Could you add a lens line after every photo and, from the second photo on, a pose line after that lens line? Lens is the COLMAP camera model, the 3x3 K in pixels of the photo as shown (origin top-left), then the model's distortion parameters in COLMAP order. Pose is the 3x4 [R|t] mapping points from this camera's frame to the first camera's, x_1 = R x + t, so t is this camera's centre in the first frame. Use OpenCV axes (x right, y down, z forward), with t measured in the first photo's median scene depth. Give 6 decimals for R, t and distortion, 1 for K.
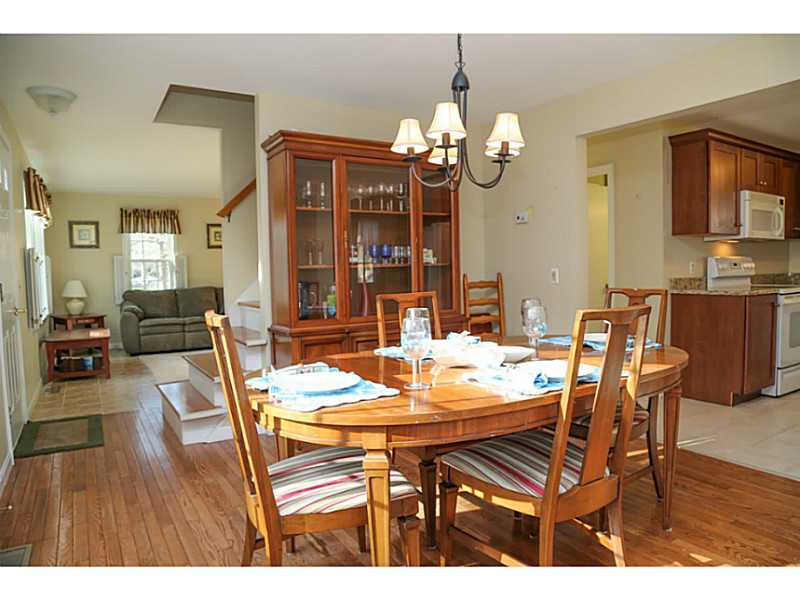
lens RADIAL K [[533.6, 0, 400.0], [0, 533.6, 300.0], [0, 0, 1]] dist [-0.105710, 0.052598]
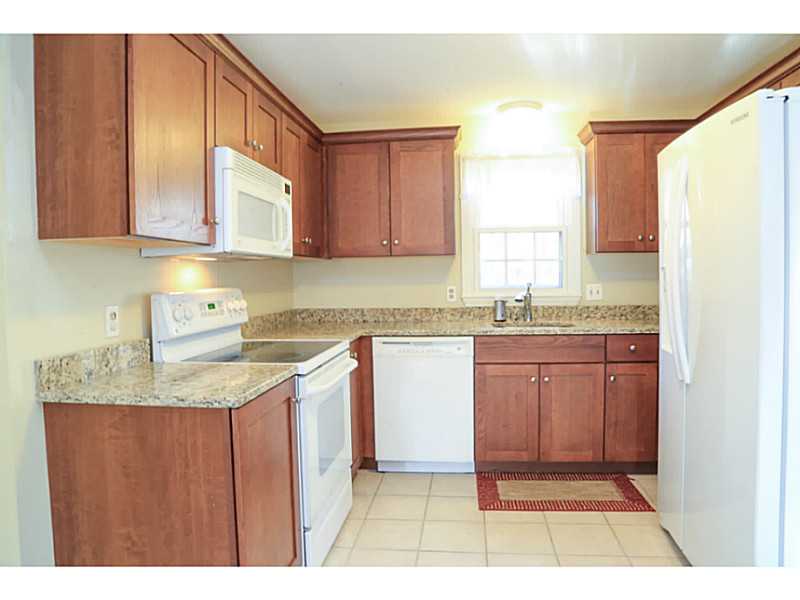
lens RADIAL K [[533.6, 0, 400.0], [0, 533.6, 300.0], [0, 0, 1]] dist [-0.105710, 0.052598]
pose [[0.624410, -0.027056, 0.780628, 0.383980], [0.046739, 0.998903, -0.002764, -0.067119], [-0.779697, 0.038211, 0.624989, 0.564178]]
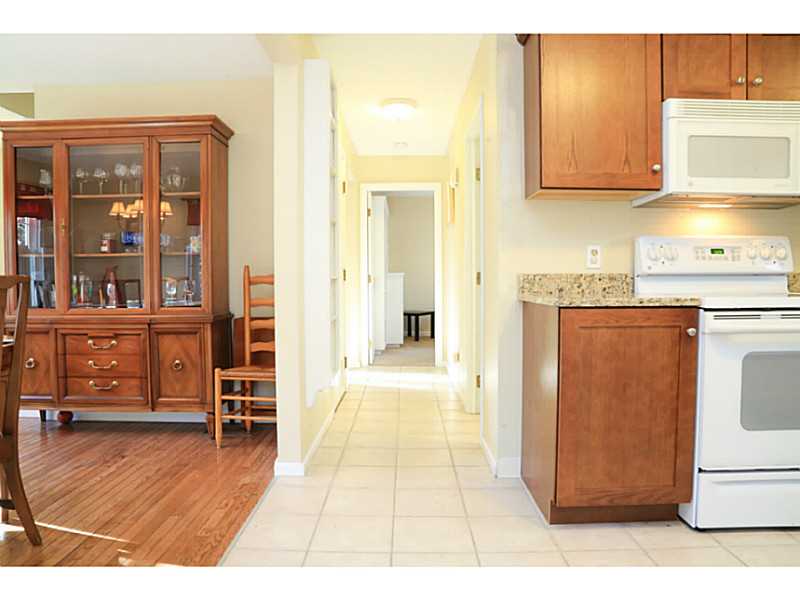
lens RADIAL K [[533.6, 0, 400.0], [0, 533.6, 300.0], [0, 0, 1]] dist [-0.105710, 0.052598]
pose [[0.849665, 0.035039, -0.526158, 0.683060], [-0.036784, 0.999298, 0.007147, -0.012231], [0.526038, 0.013282, 0.850357, 0.415993]]
